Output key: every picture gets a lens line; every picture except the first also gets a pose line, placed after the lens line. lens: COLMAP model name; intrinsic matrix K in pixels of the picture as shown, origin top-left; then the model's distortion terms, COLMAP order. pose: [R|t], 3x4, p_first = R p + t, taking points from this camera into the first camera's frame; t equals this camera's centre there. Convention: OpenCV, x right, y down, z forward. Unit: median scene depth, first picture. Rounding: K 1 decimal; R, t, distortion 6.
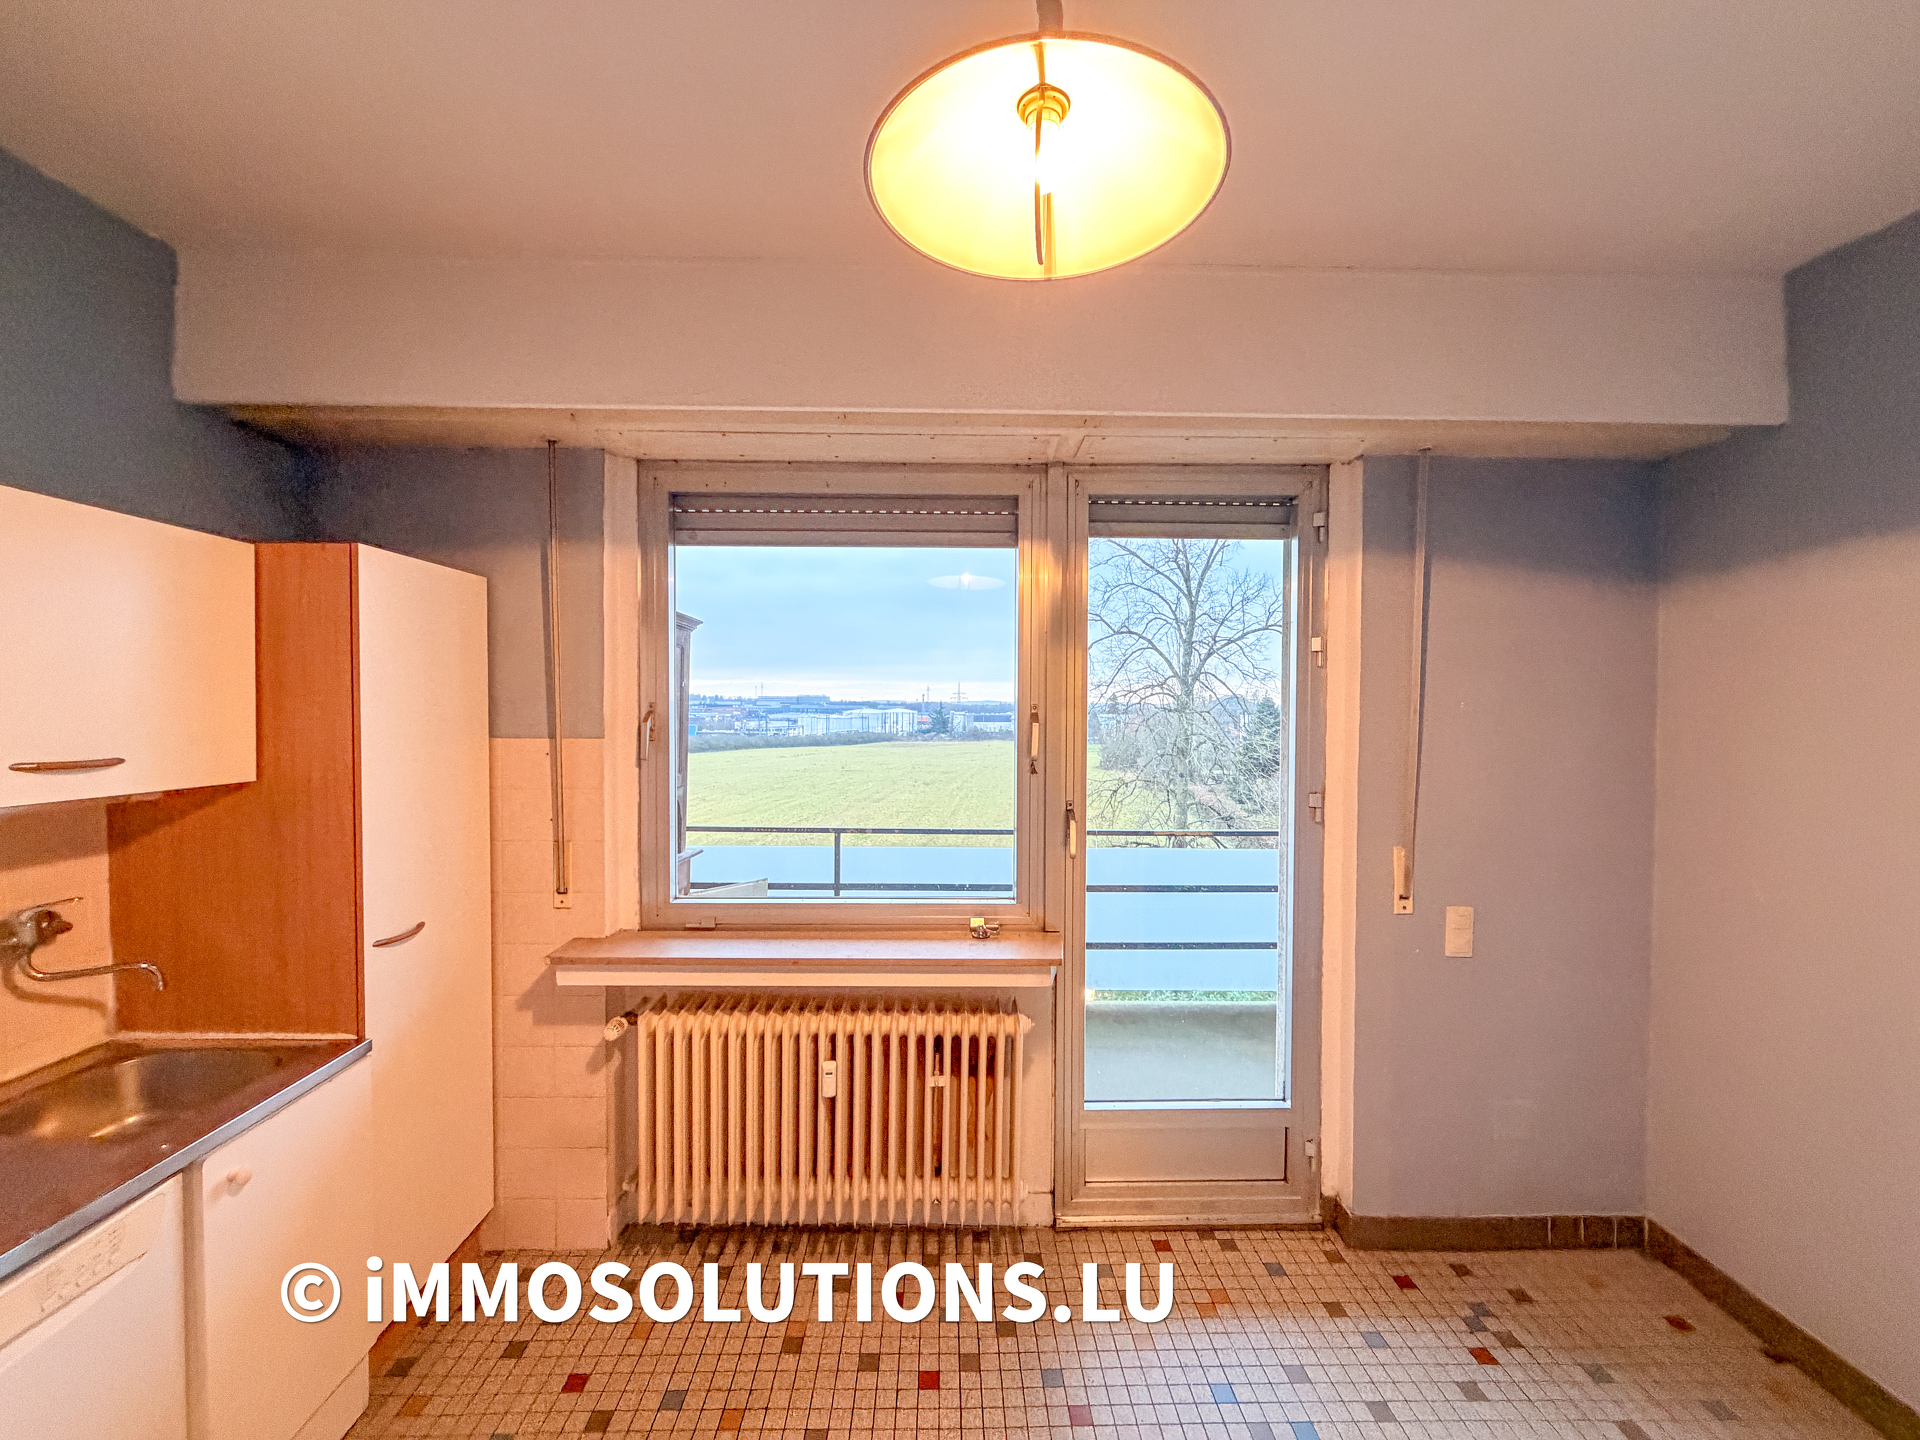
lens RADIAL K [[758.5, 0, 952.1], [0, 758.5, 716.0], [0, 0, 1]] dist [-0.000662, 0.000813]
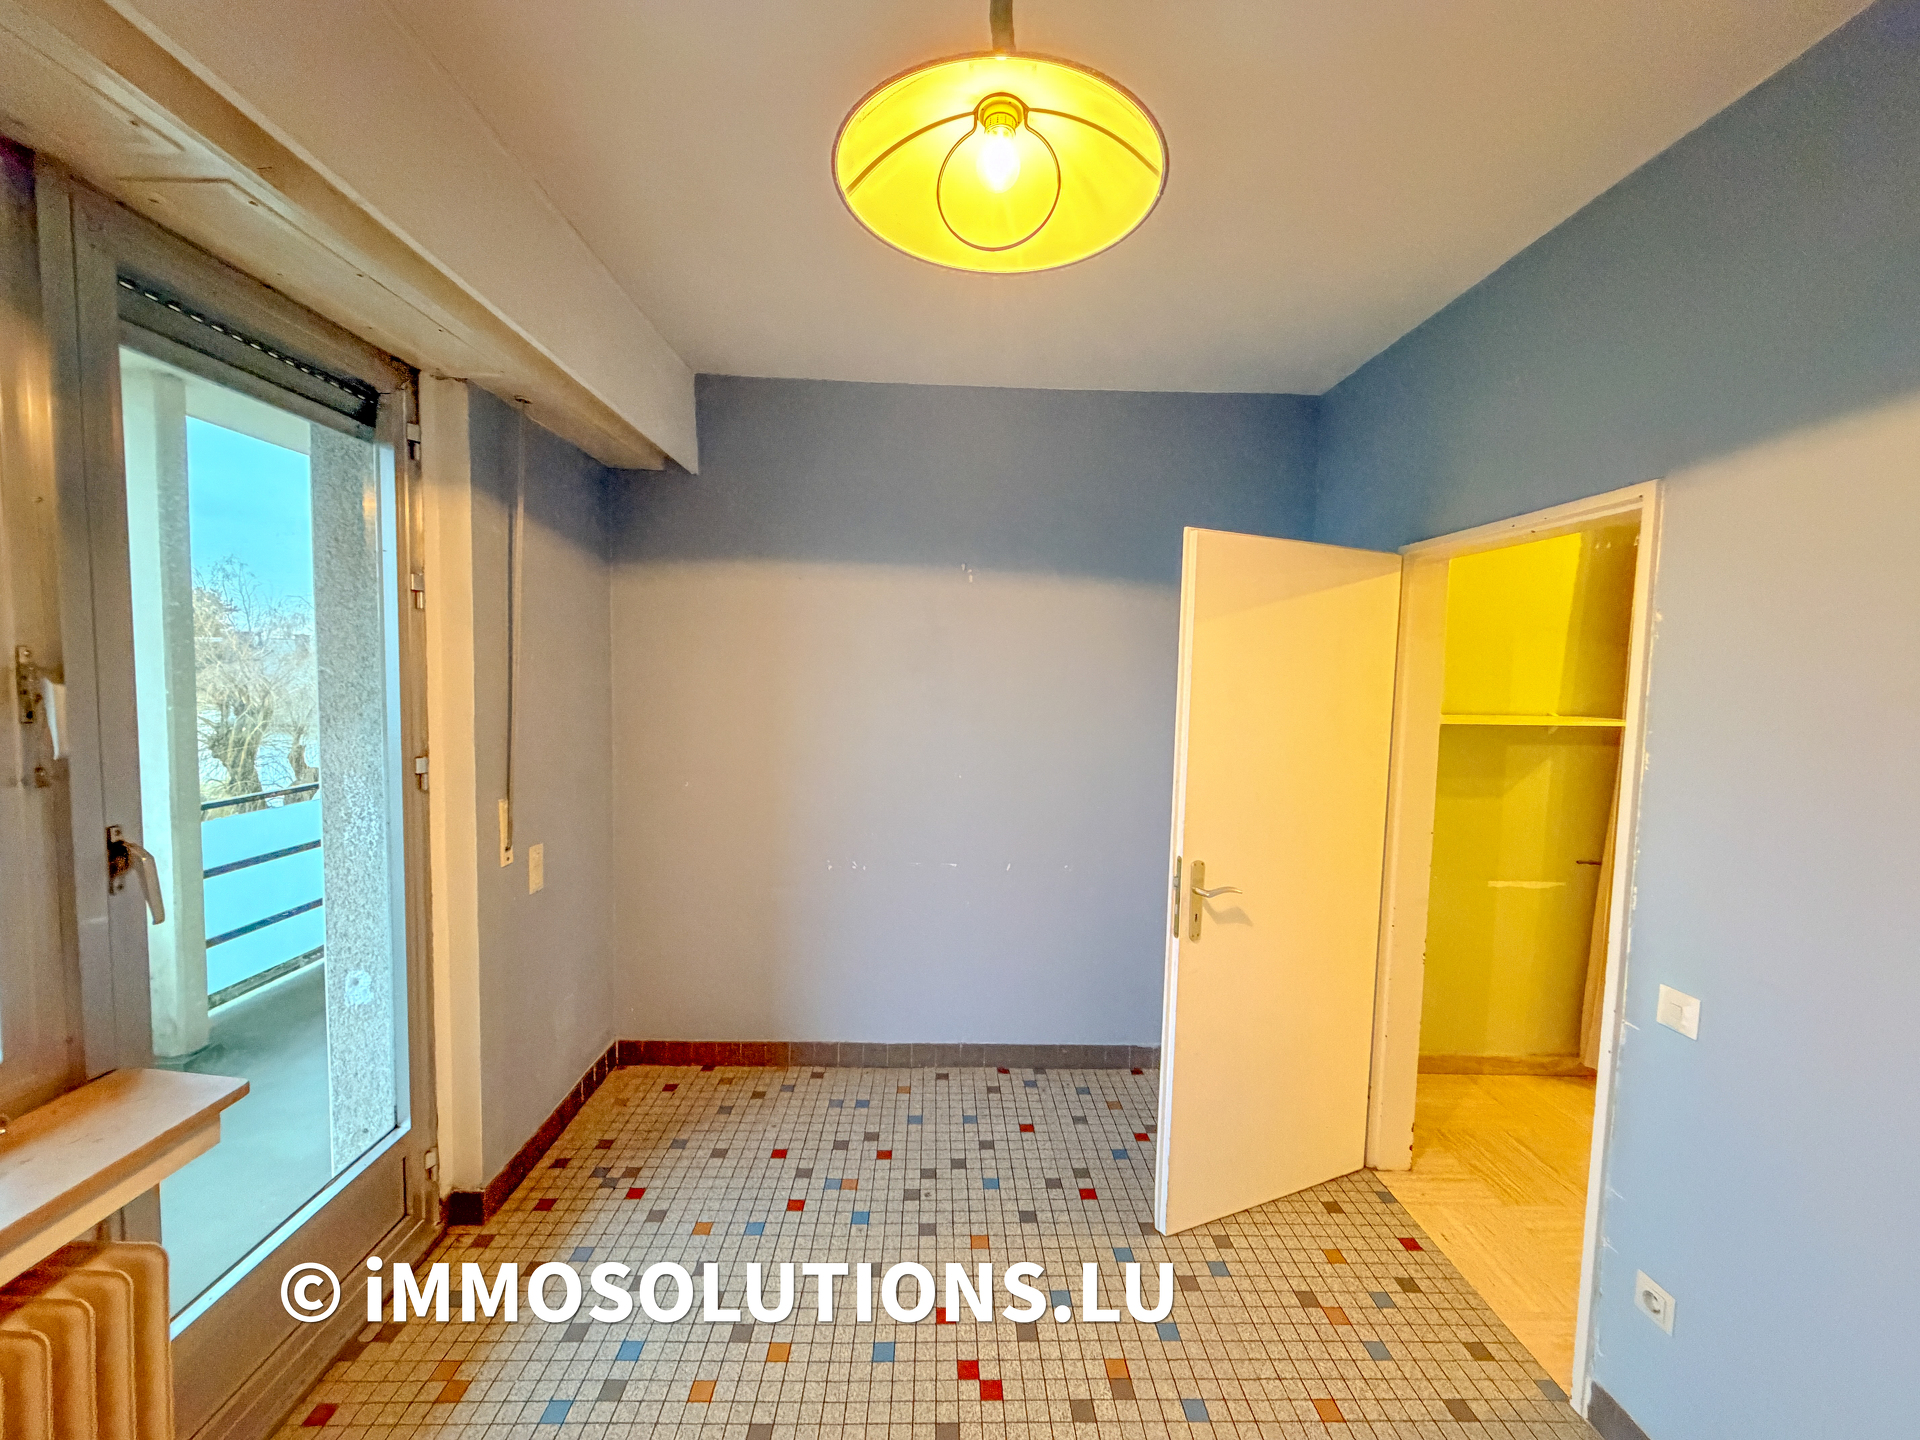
lens RADIAL K [[758.5, 0, 958.2], [0, 758.5, 719.4], [0, 0, 1]] dist [-0.000662, 0.000813]
pose [[-0.007130, -0.069894, 0.997529, -0.418188], [-0.009310, 0.997516, 0.069826, -0.006650], [-0.999931, -0.008789, -0.007763, 0.443523]]
